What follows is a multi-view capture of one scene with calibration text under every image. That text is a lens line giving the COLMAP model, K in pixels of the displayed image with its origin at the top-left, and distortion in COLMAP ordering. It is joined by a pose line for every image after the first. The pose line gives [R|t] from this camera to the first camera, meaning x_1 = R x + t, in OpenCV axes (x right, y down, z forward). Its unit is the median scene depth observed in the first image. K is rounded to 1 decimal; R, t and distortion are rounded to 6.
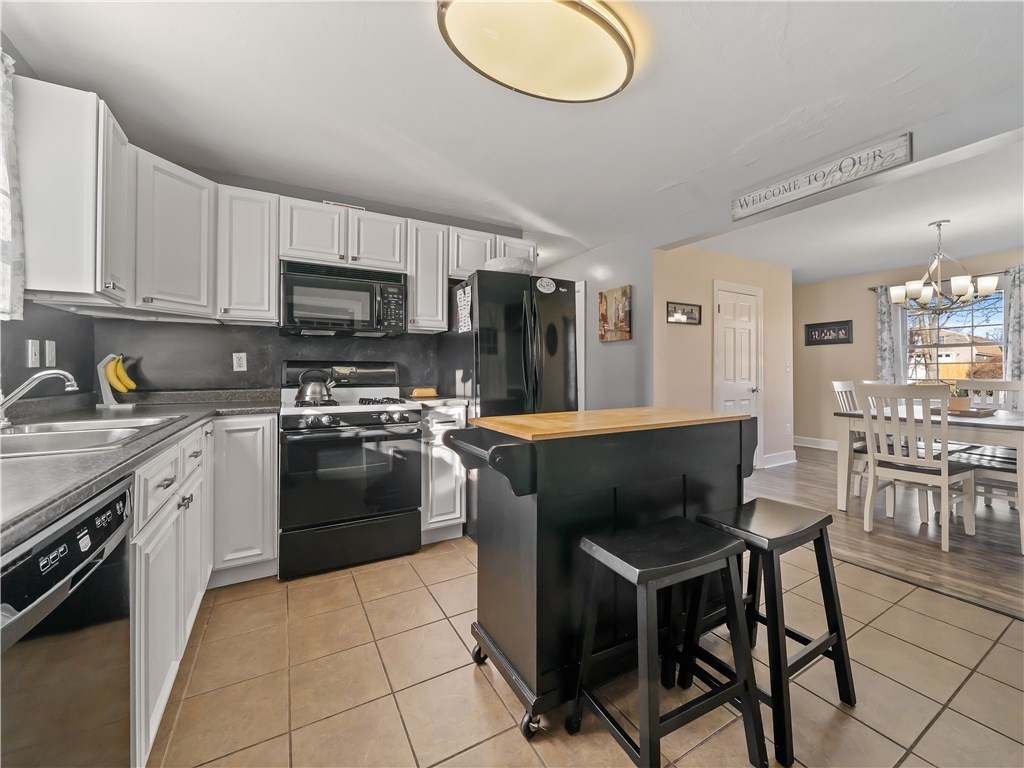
lens RADIAL K [[402.4, 0, 509.7], [0, 402.4, 373.0], [0, 0, 1]] dist [-0.006070, -0.000521]
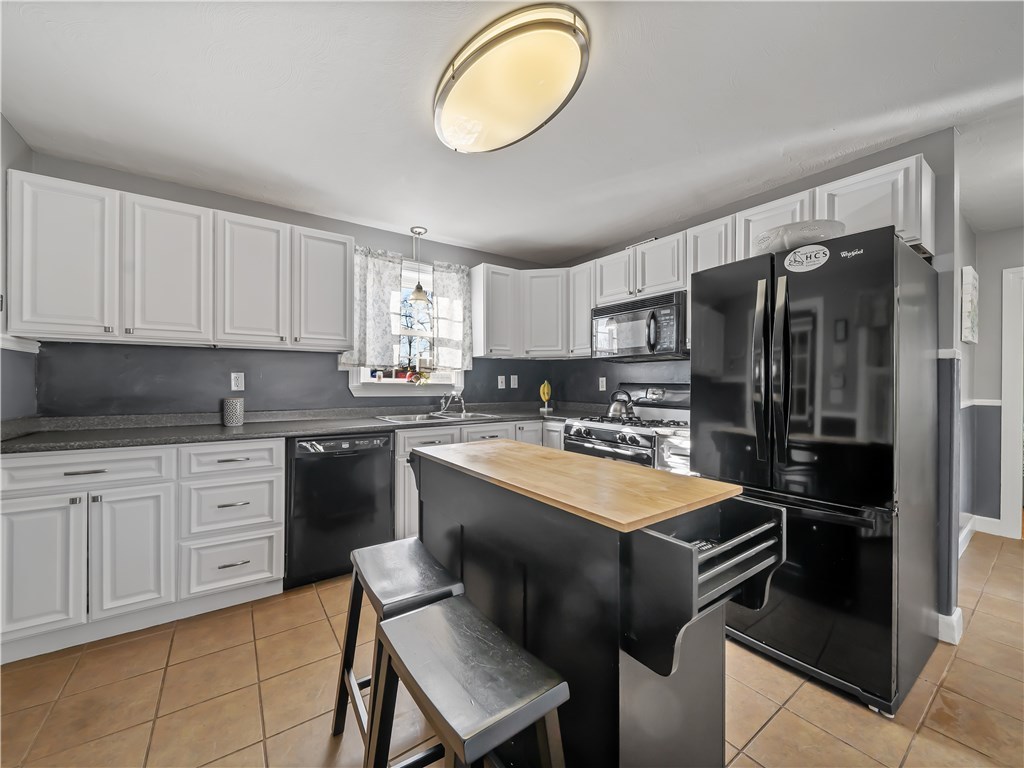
lens RADIAL K [[402.4, 0, 509.6], [0, 402.4, 381.6], [0, 0, 1]] dist [-0.006070, -0.000521]
pose [[0.114875, 0.001699, -0.993378, 0.645606], [-0.002090, 0.999997, 0.001468, -0.036337], [0.993378, 0.001908, 0.114878, 0.509683]]
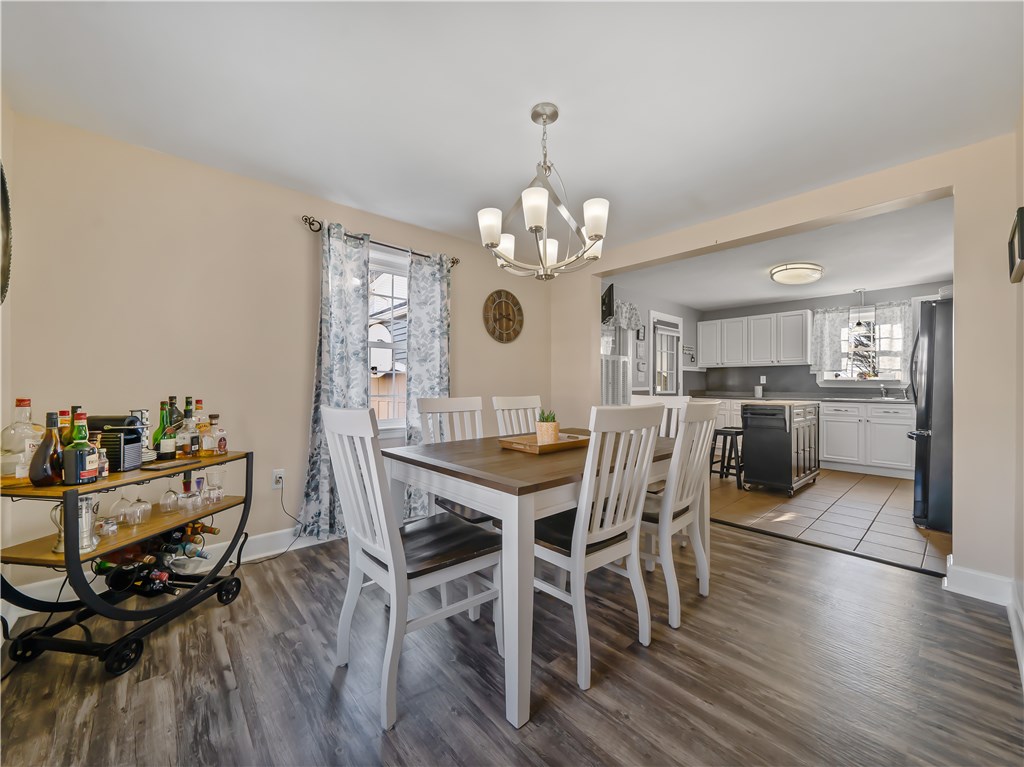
lens RADIAL K [[402.4, 0, 507.0], [0, 402.4, 385.7], [0, 0, 1]] dist [-0.006070, -0.000521]
pose [[-0.977040, -0.000391, -0.213056, 1.549215], [-0.000744, 0.999998, 0.001577, -0.001813], [0.213055, 0.001700, -0.977039, 1.900526]]
